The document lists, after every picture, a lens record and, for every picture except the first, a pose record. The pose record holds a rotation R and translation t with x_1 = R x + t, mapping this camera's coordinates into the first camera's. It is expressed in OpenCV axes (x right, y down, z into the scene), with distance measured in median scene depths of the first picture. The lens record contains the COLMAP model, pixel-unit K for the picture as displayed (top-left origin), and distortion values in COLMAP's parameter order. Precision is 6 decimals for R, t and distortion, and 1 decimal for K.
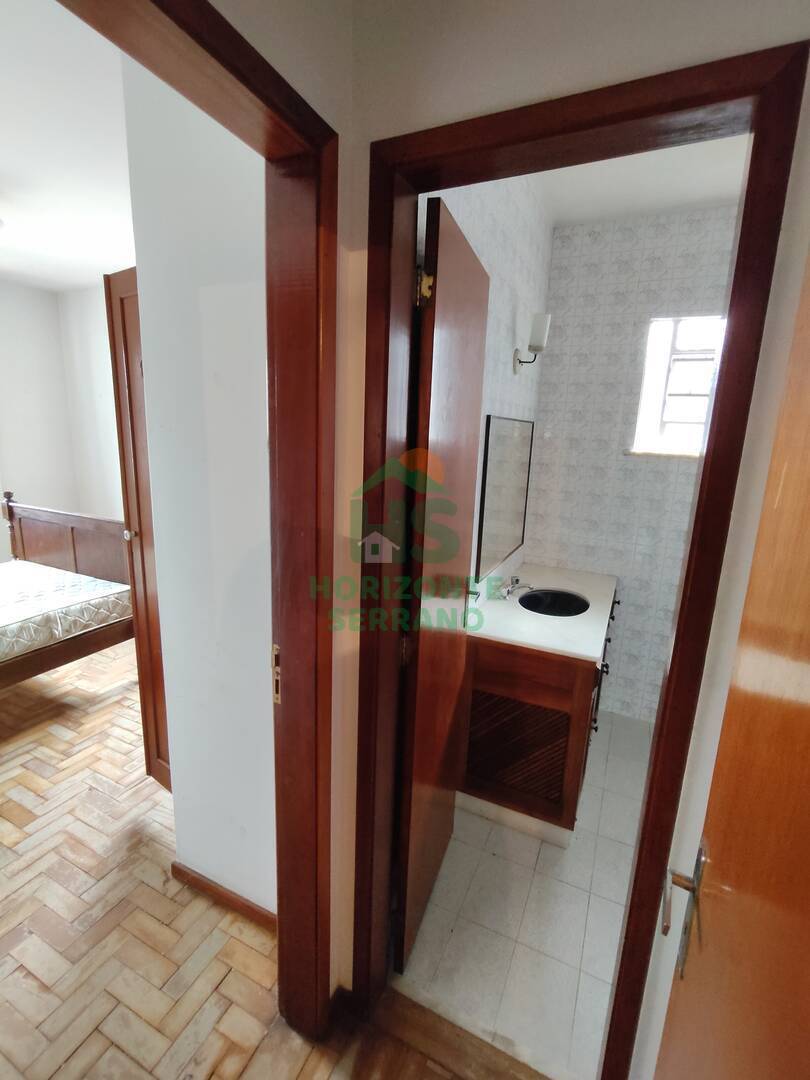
lens RADIAL K [[500.9, 0, 401.3], [0, 500.9, 536.8], [0, 0, 1]] dist [-0.005179, 0.003741]
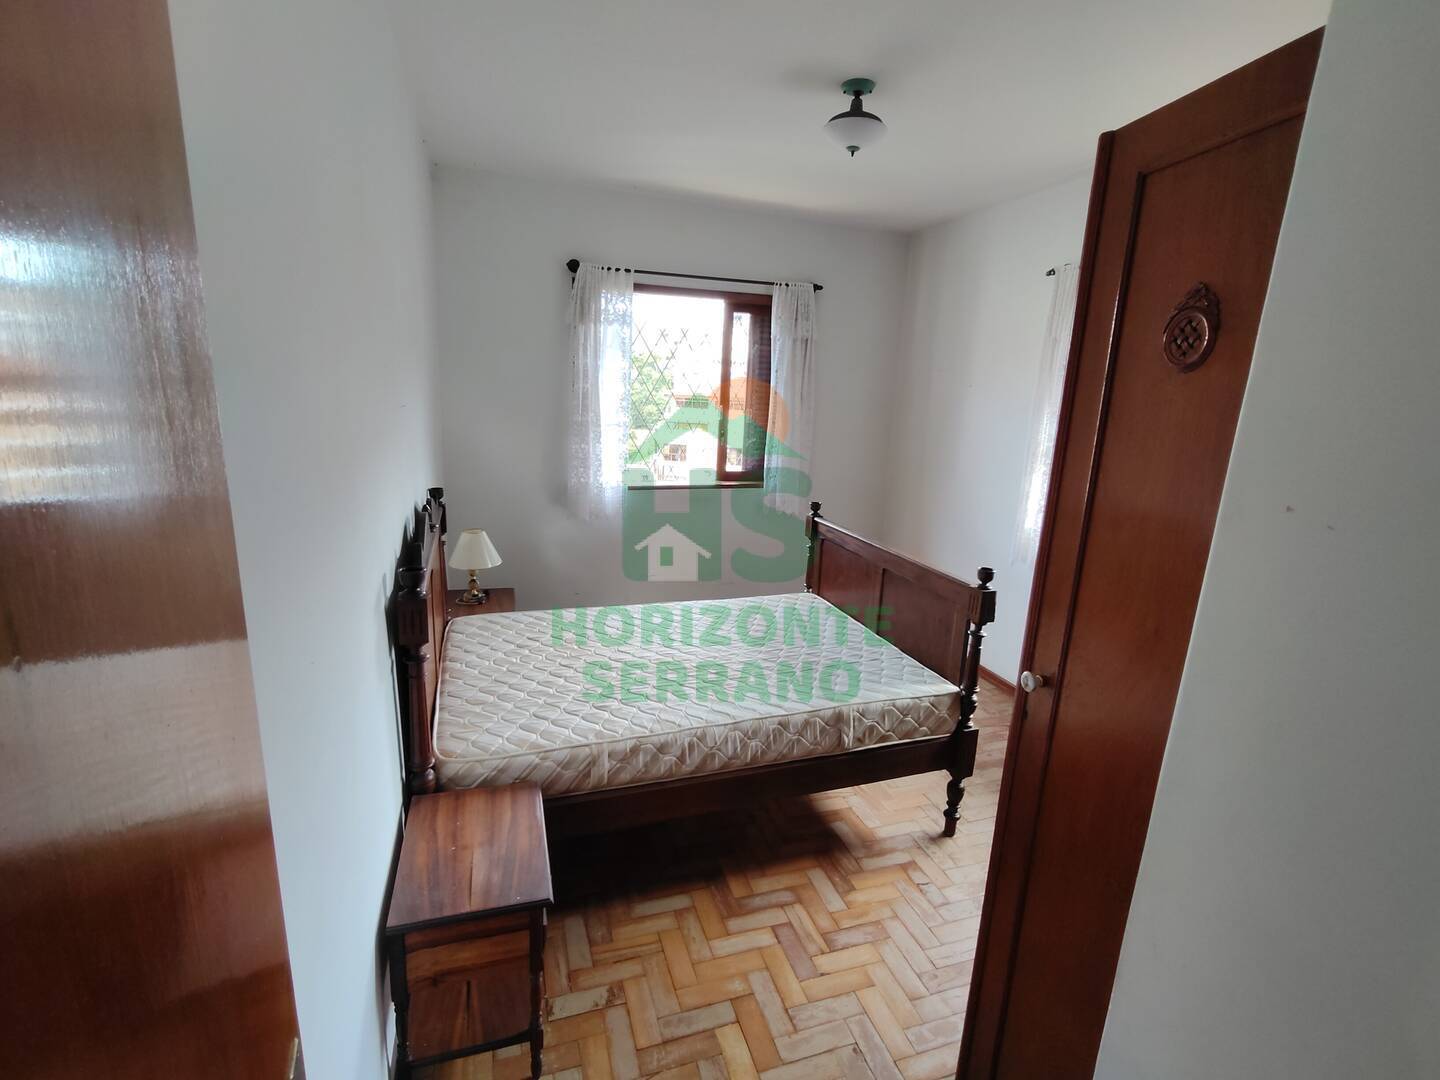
lens RADIAL K [[667.8, 0, 717.7], [0, 667.8, 537.9], [0, 0, 1]] dist [-0.005179, 0.003741]
pose [[0.701424, 0.157453, -0.695136, -0.229788], [-0.169599, 0.984152, 0.051784, -0.083866], [0.692272, 0.081572, 0.717011, 0.221643]]
